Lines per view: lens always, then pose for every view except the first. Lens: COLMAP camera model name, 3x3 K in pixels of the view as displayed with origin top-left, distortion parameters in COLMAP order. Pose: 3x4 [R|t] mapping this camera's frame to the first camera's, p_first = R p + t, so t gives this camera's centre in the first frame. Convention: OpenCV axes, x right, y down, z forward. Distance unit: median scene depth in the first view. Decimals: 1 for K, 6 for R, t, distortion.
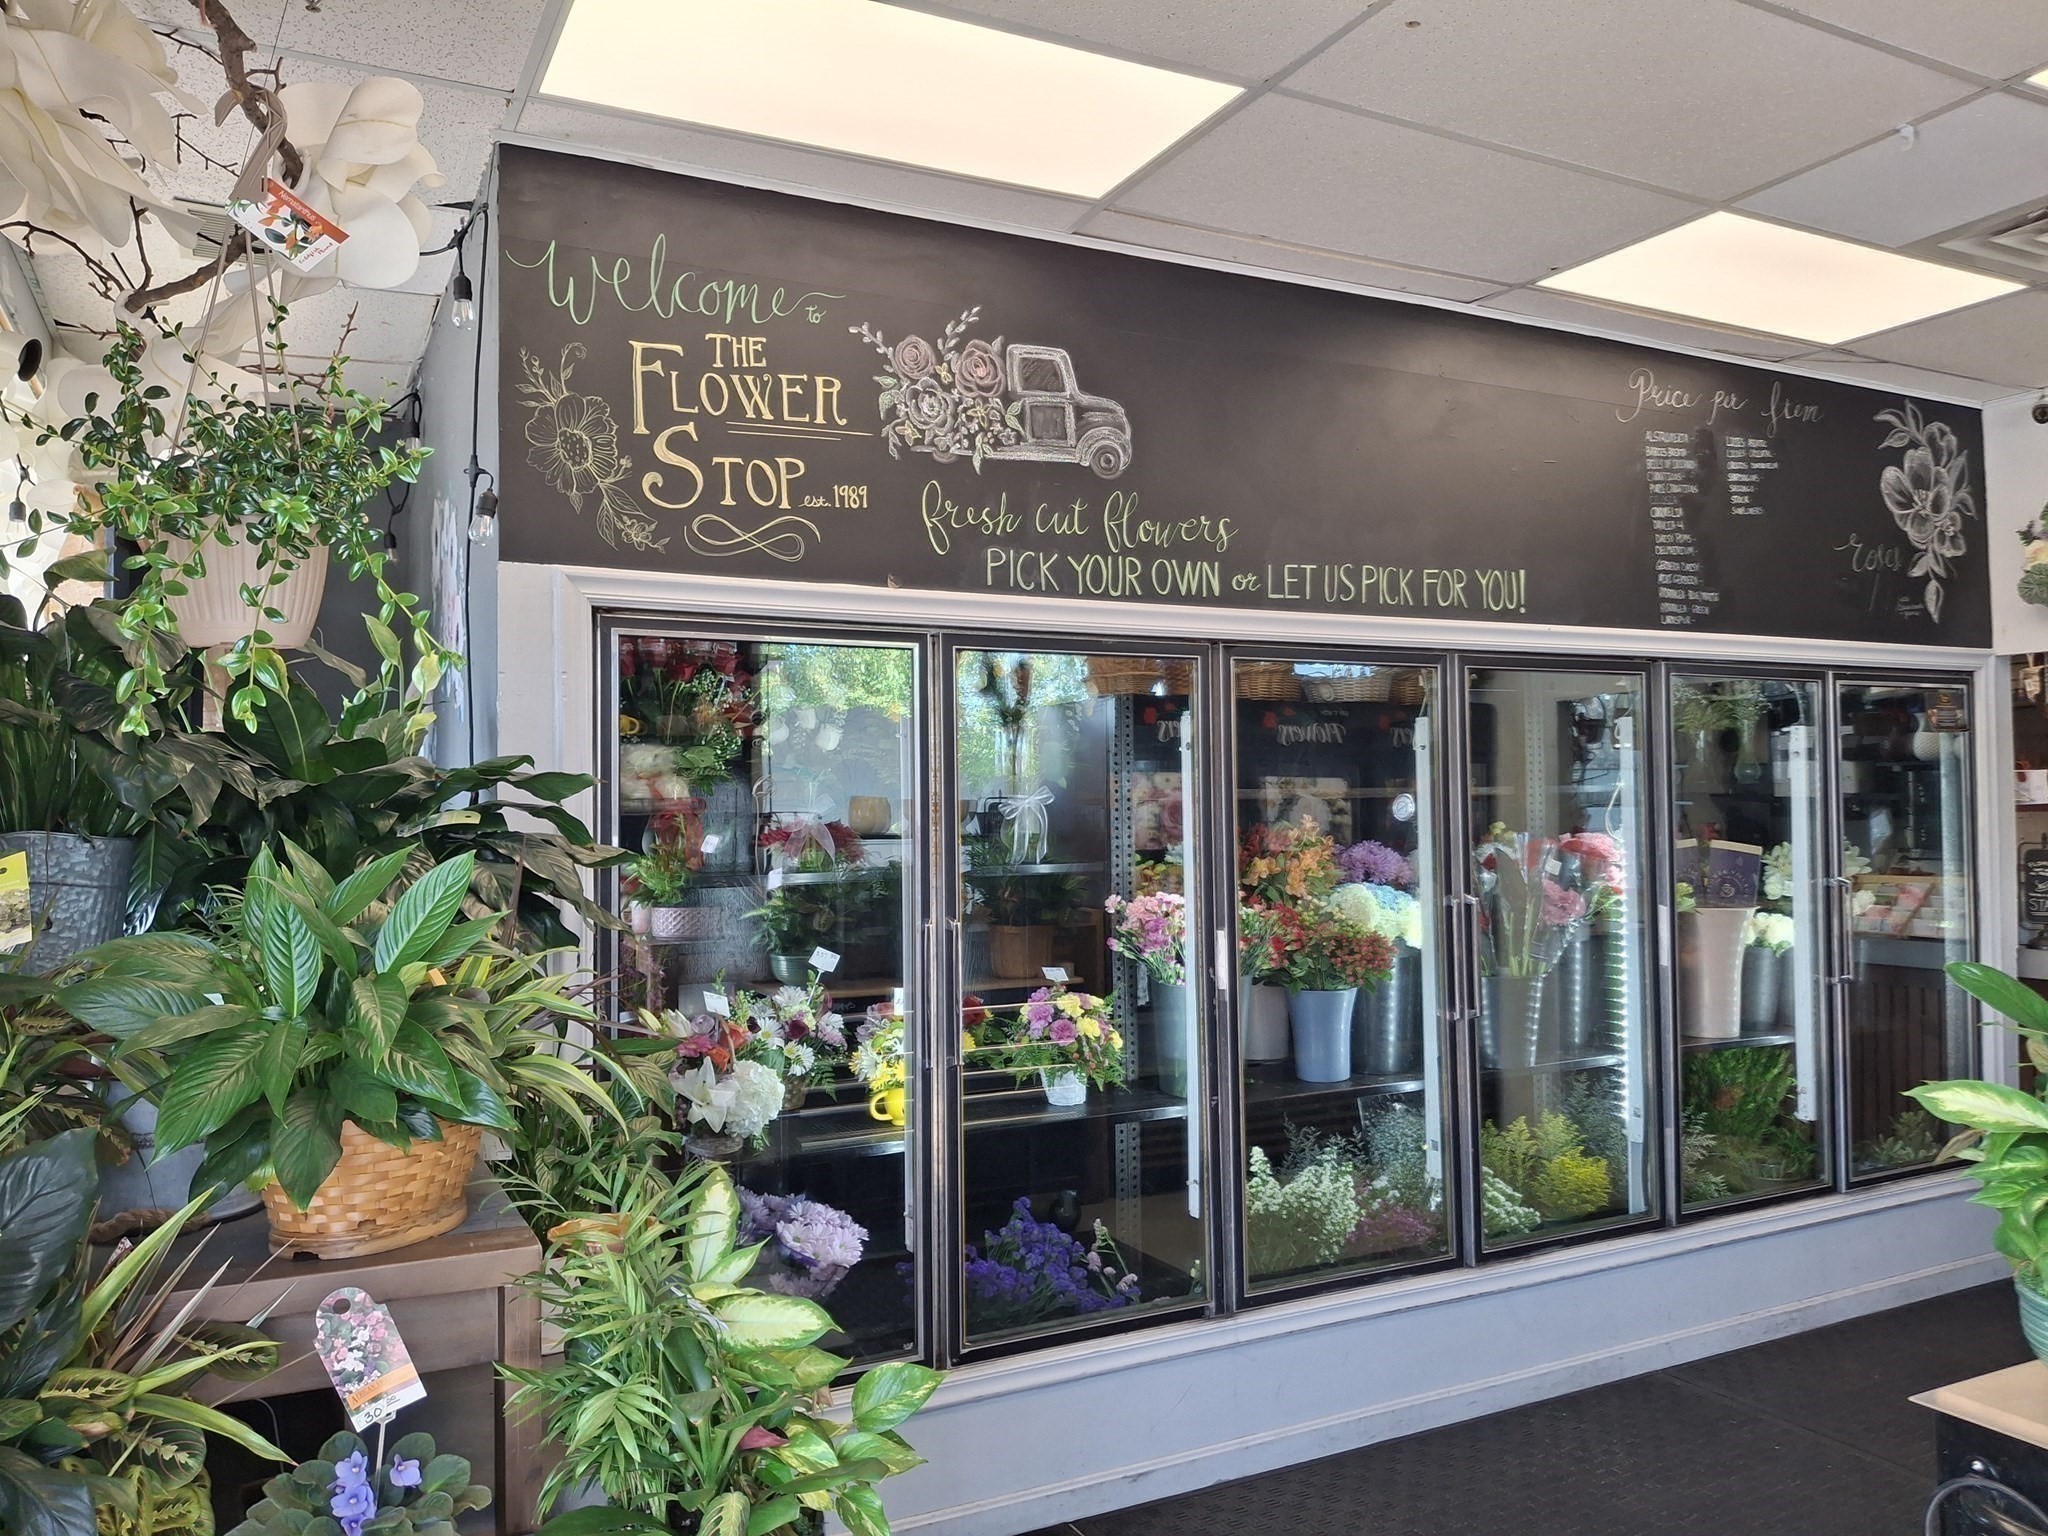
lens RADIAL K [[1514.1, 0, 1084.6], [0, 1514.1, 749.1], [0, 0, 1]] dist [0.055012, -0.101185]
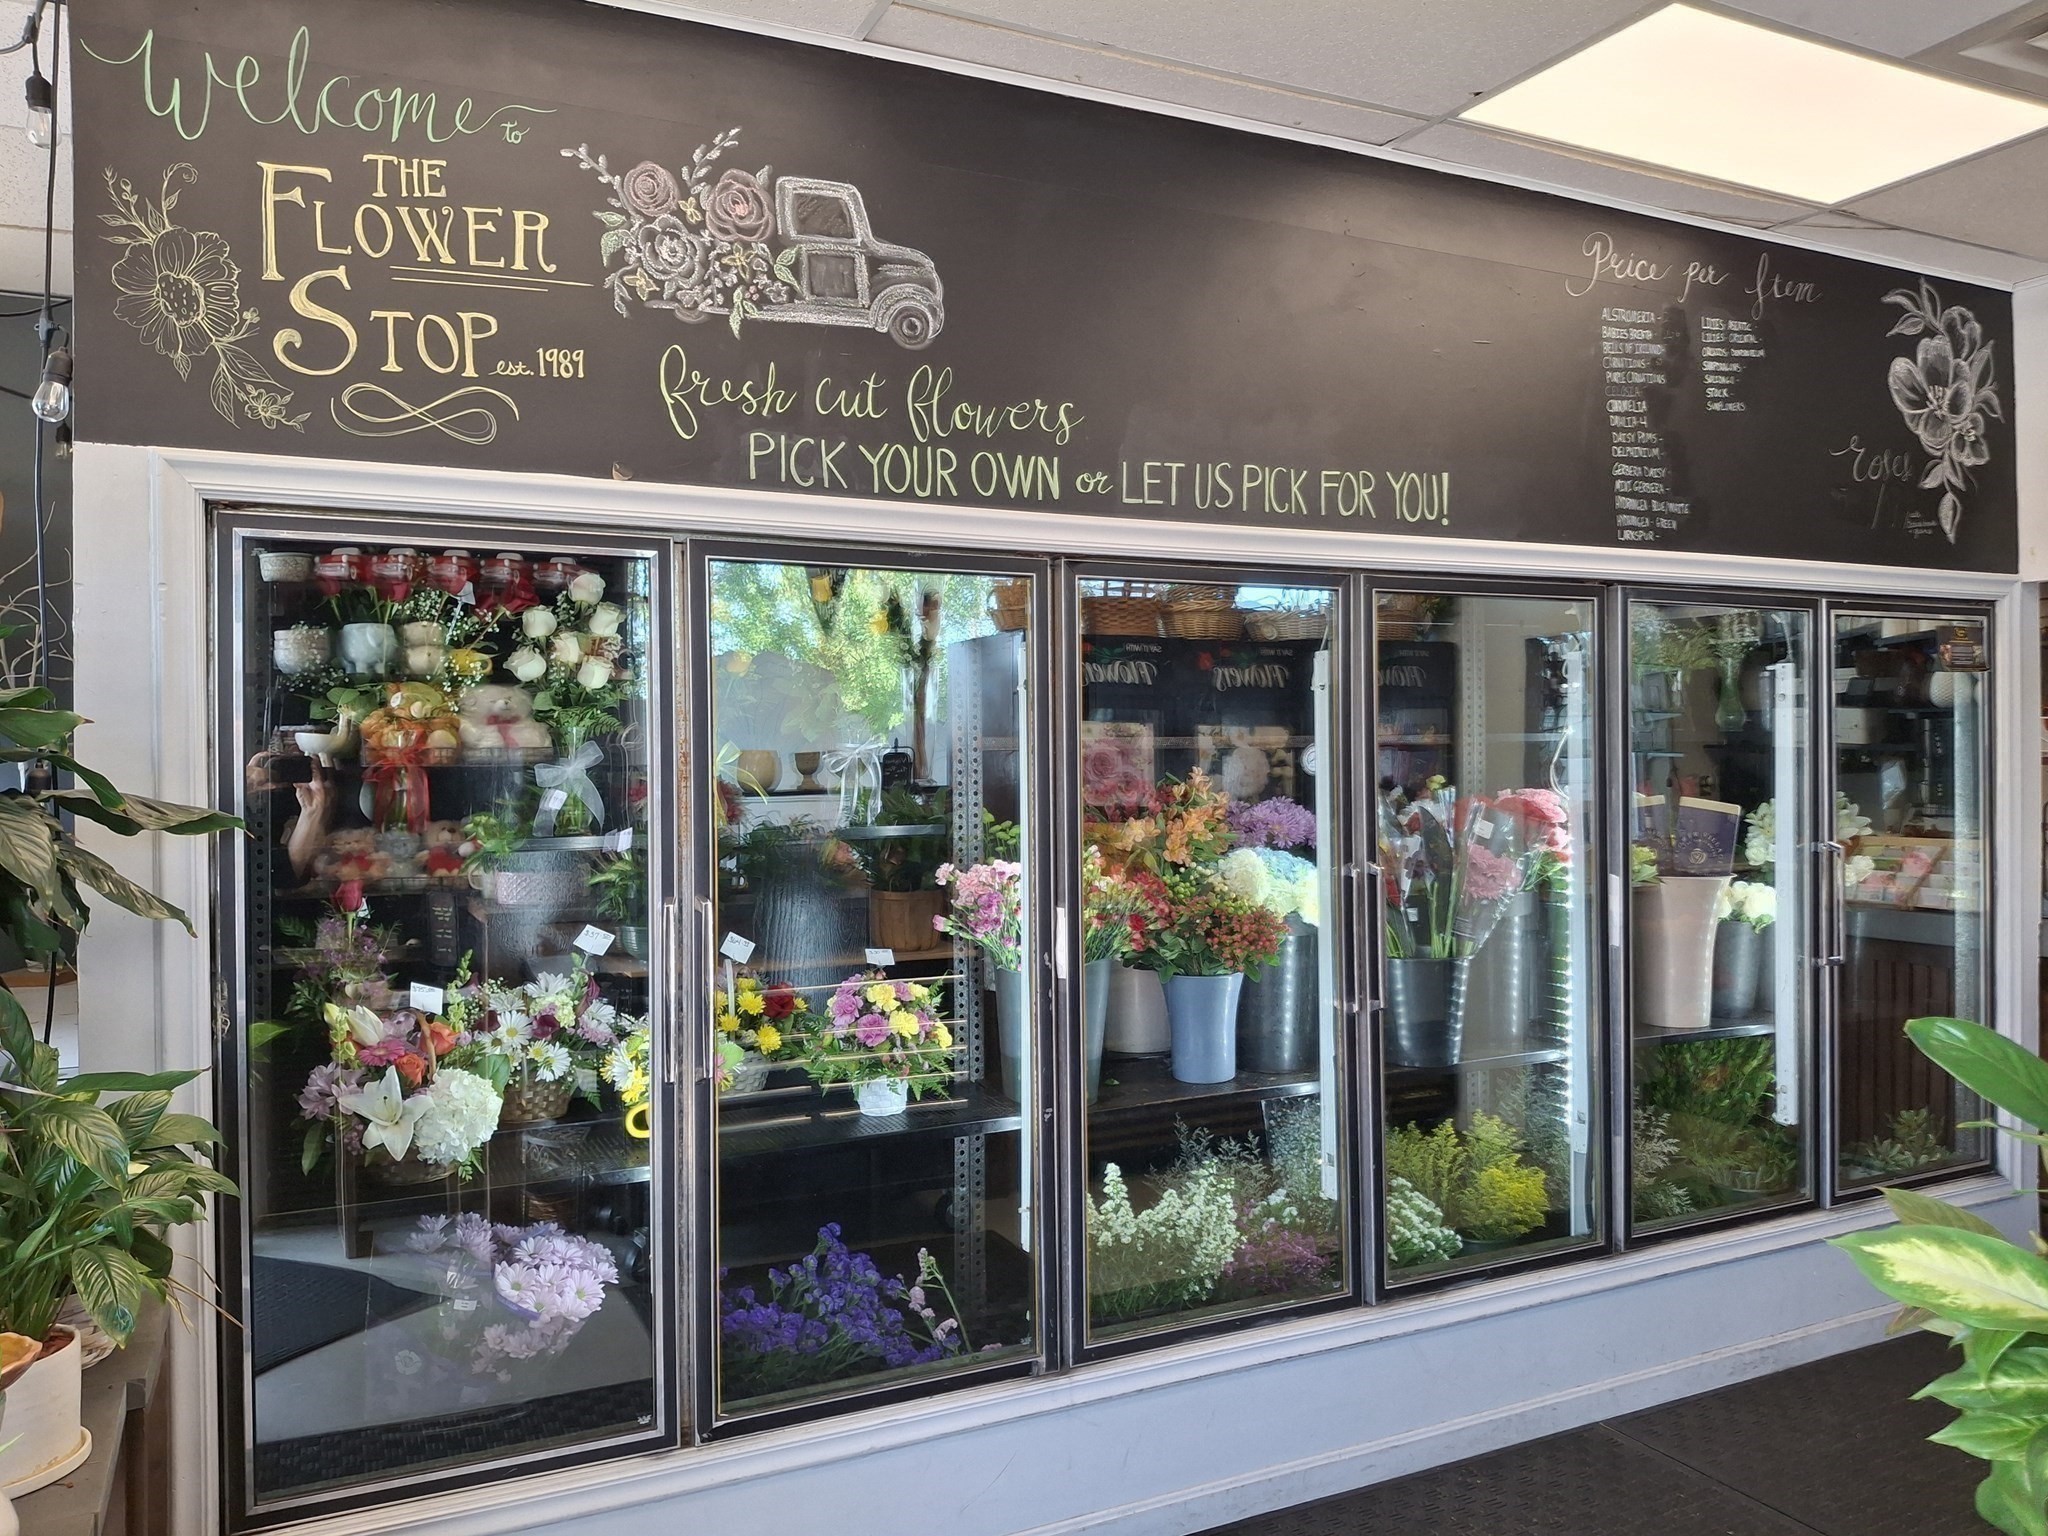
lens RADIAL K [[1514.1, 0, 1072.0], [0, 1514.1, 752.6], [0, 0, 1]] dist [0.055012, -0.101185]
pose [[0.999802, 0.001714, -0.019803, 0.104559], [-0.001024, 0.999394, 0.034800, 0.006380], [0.019851, -0.034773, 0.999198, 0.168099]]
